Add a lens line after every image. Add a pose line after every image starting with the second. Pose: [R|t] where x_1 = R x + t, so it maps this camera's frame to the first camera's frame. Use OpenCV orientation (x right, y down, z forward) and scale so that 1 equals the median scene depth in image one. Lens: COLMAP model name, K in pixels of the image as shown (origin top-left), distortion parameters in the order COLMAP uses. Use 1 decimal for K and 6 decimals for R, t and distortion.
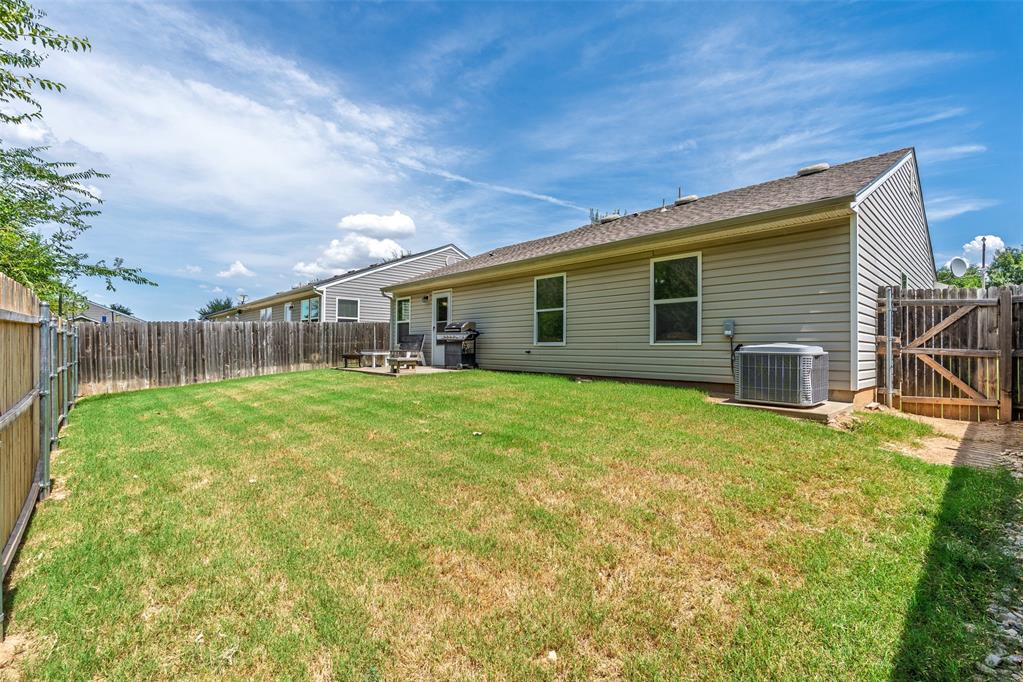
lens RADIAL K [[457.2, 0, 511.5], [0, 457.2, 341.0], [0, 0, 1]] dist [-0.008058, -0.000062]
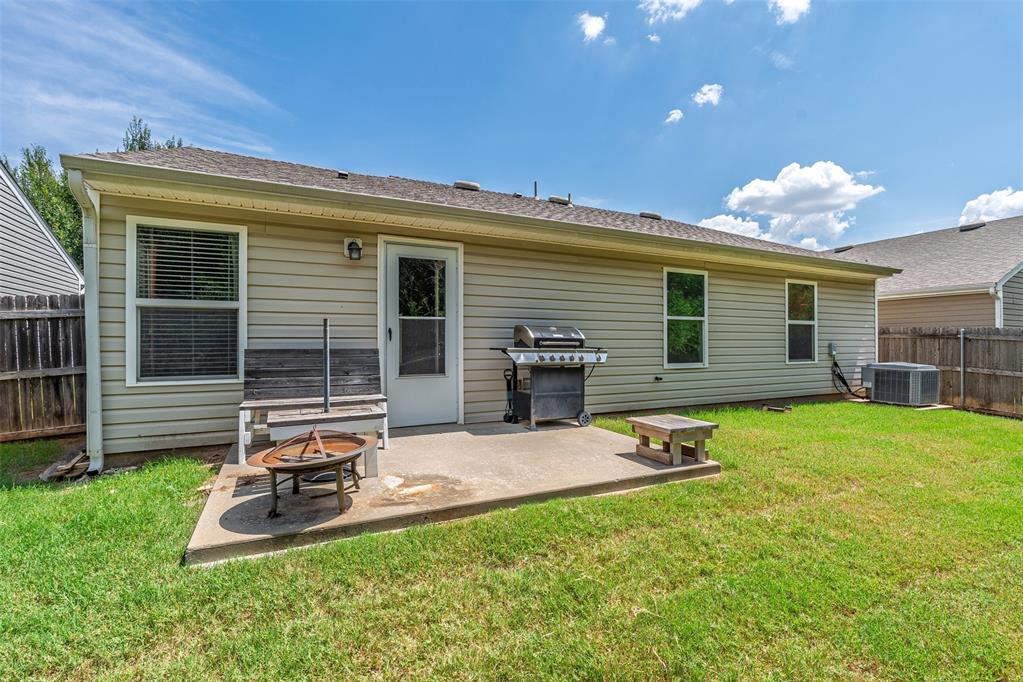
lens RADIAL K [[457.2, 0, 511.5], [0, 457.2, 341.0], [0, 0, 1]] dist [-0.008058, -0.000062]
pose [[0.278959, 0.000467, 0.960303, -0.700823], [-0.009880, 0.999948, 0.002384, -0.032404], [-0.960252, -0.010153, 0.278949, 1.098707]]
